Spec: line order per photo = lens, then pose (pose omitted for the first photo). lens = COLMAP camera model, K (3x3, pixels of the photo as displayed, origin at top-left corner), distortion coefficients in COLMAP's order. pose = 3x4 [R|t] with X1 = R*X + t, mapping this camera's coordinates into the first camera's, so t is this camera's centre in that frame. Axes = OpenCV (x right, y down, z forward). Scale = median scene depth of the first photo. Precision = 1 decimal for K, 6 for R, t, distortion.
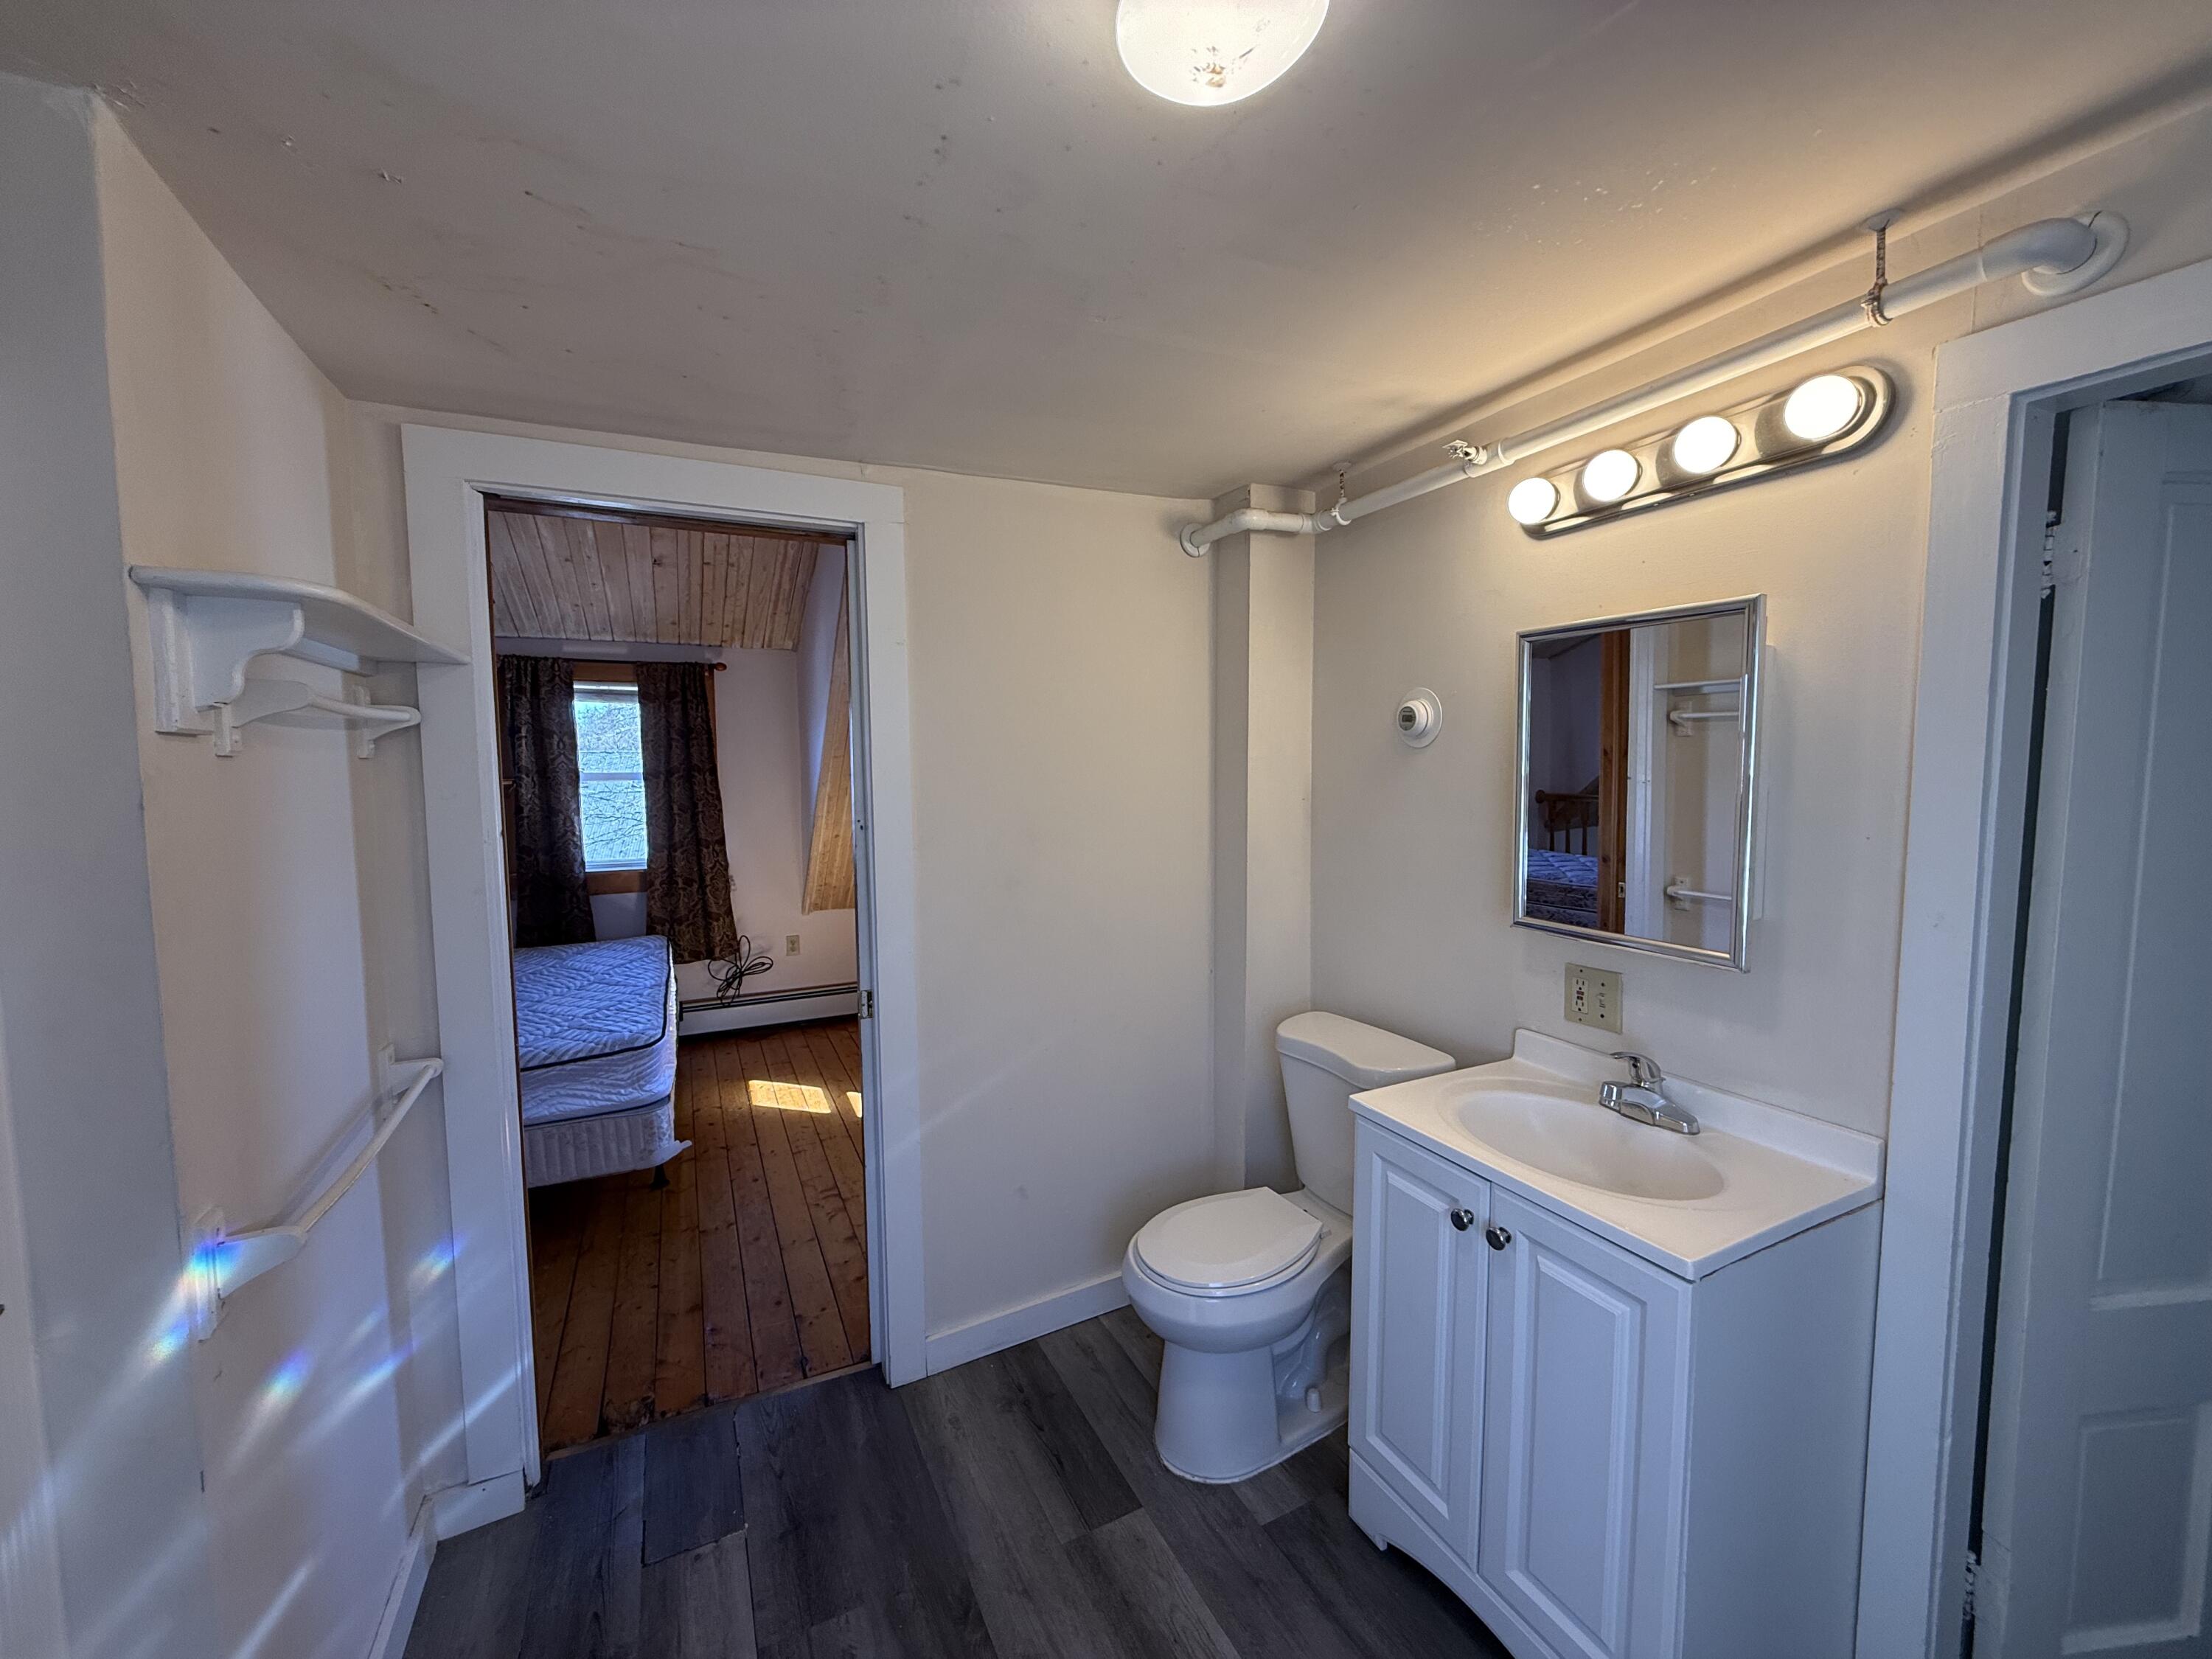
lens RADIAL K [[878.6, 0, 1104.1], [0, 878.6, 827.4], [0, 0, 1]] dist [-0.000306, -0.000561]
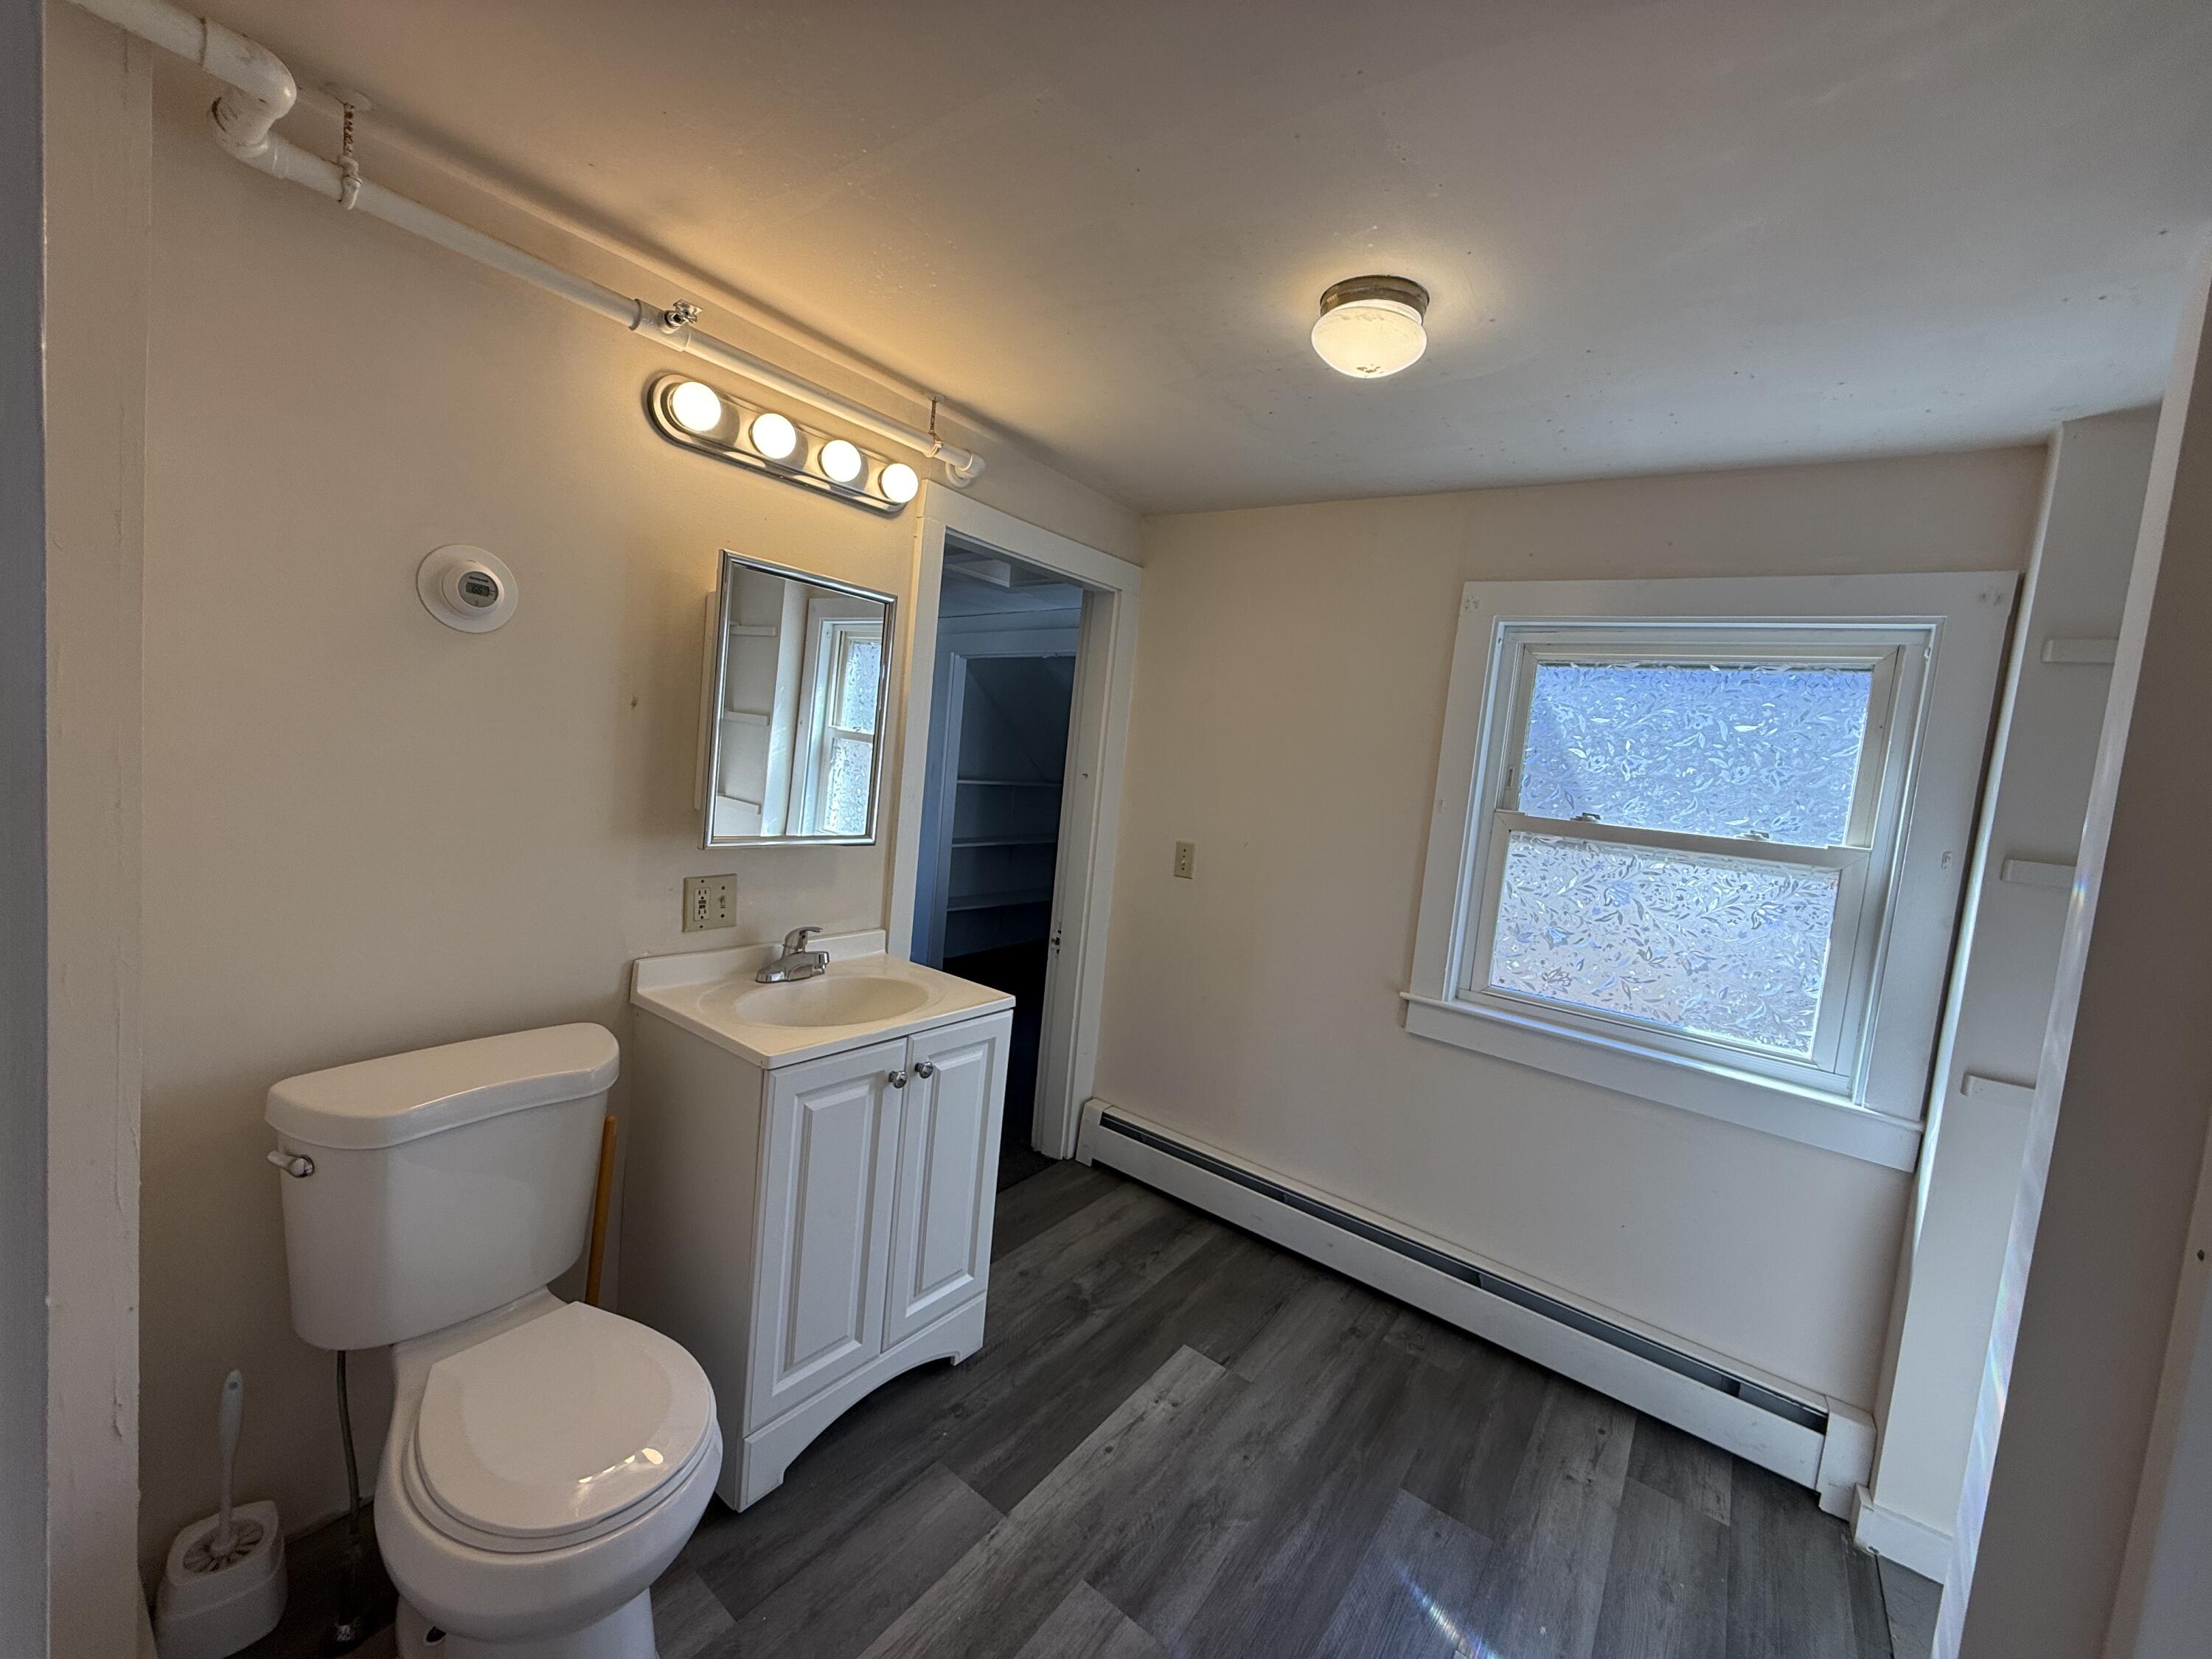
lens RADIAL K [[878.6, 0, 1099.8], [0, 878.6, 832.1], [0, 0, 1]] dist [-0.000306, -0.000561]
pose [[-0.456665, -0.108180, 0.883037, -0.666453], [-0.022395, 0.993663, 0.110151, -0.026538], [-0.889357, 0.030527, -0.456194, 1.148722]]
